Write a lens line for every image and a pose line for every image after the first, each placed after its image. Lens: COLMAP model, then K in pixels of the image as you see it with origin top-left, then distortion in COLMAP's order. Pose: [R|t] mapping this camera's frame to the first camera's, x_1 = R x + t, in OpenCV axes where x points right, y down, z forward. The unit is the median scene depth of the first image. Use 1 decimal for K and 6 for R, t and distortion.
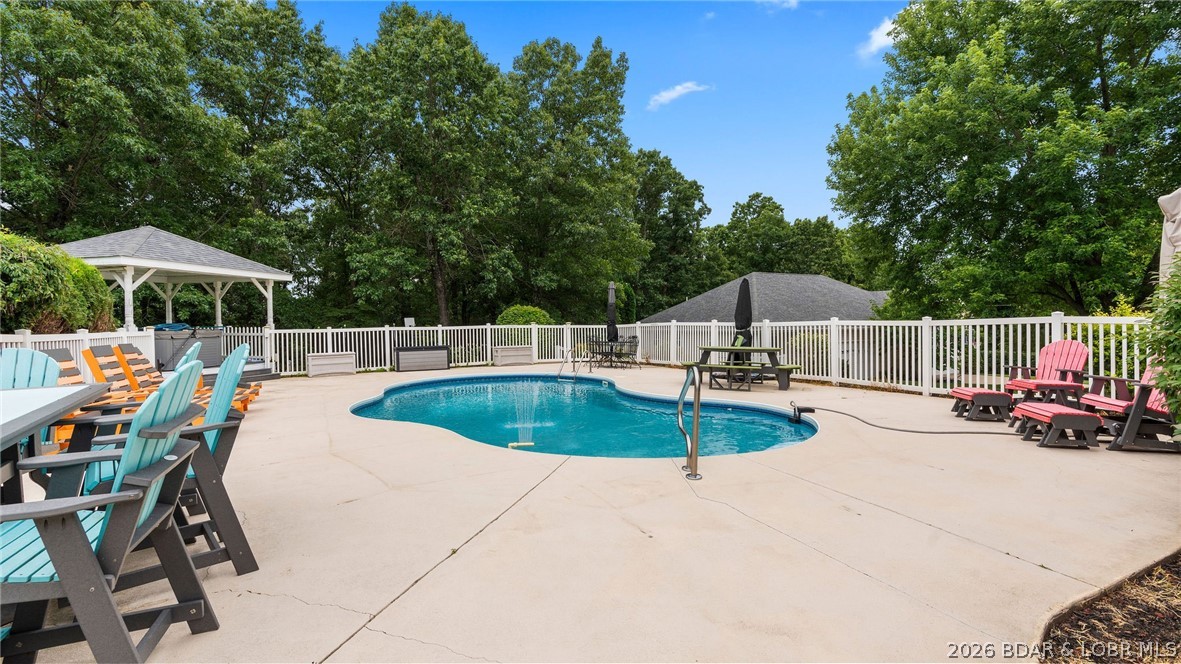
lens RADIAL K [[530.1, 0, 592.3], [0, 530.1, 331.3], [0, 0, 1]] dist [-0.007951, 0.001868]
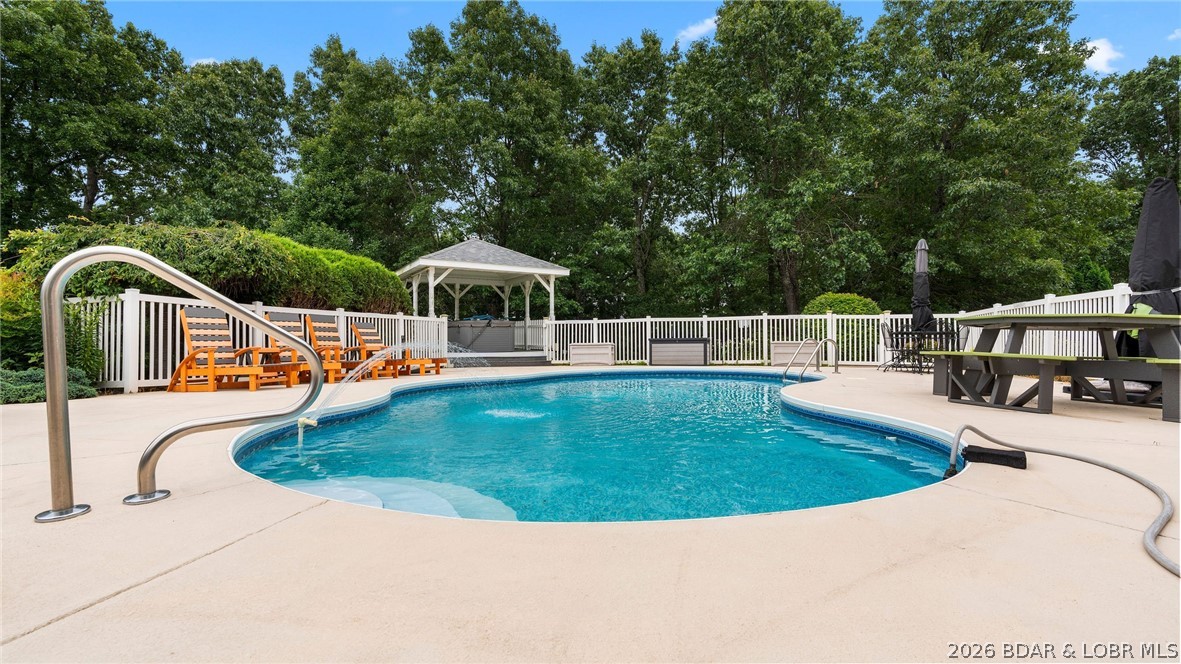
lens RADIAL K [[530.1, 0, 592.3], [0, 530.1, 331.3], [0, 0, 1]] dist [-0.007951, 0.001868]
pose [[0.707081, -0.005861, -0.707108, 0.183380], [-0.013662, 0.999666, -0.021947, 0.033453], [0.707000, 0.025179, 0.706765, 0.236355]]
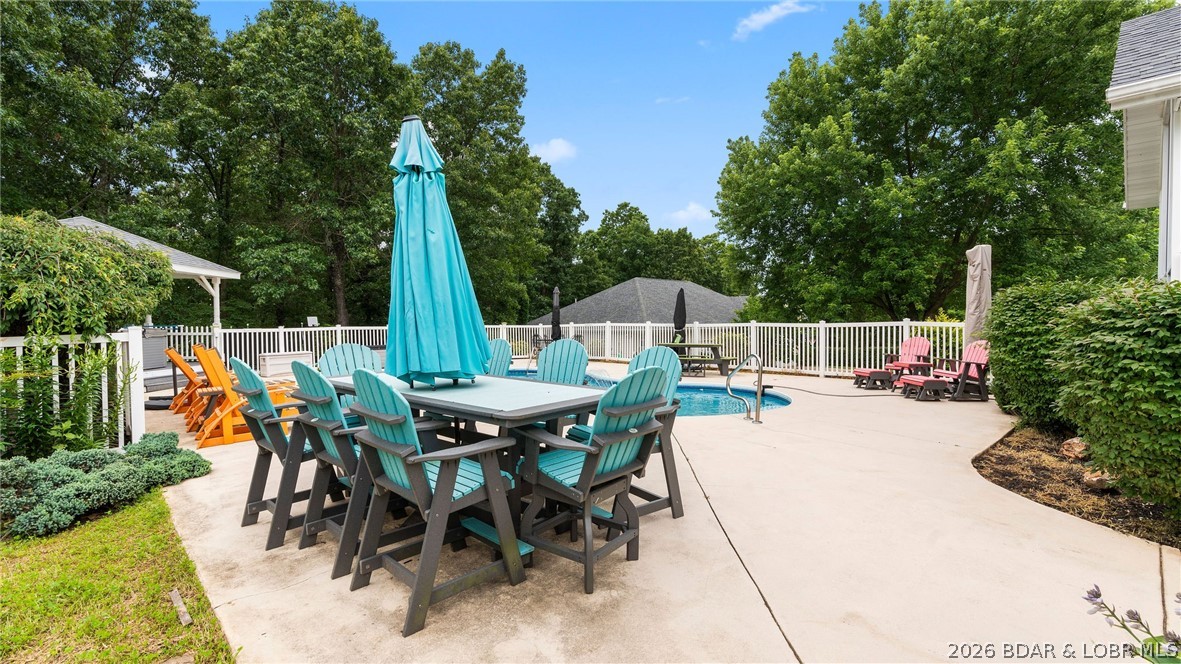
lens RADIAL K [[530.8, 0, 593.9], [0, 530.8, 333.8], [0, 0, 1]] dist [-0.027592, 0.010628]
pose [[0.962484, -0.000664, 0.271336, -0.169344], [-0.000847, 0.999985, 0.005449, 0.000071], [-0.271336, -0.005475, 0.962469, -0.092878]]
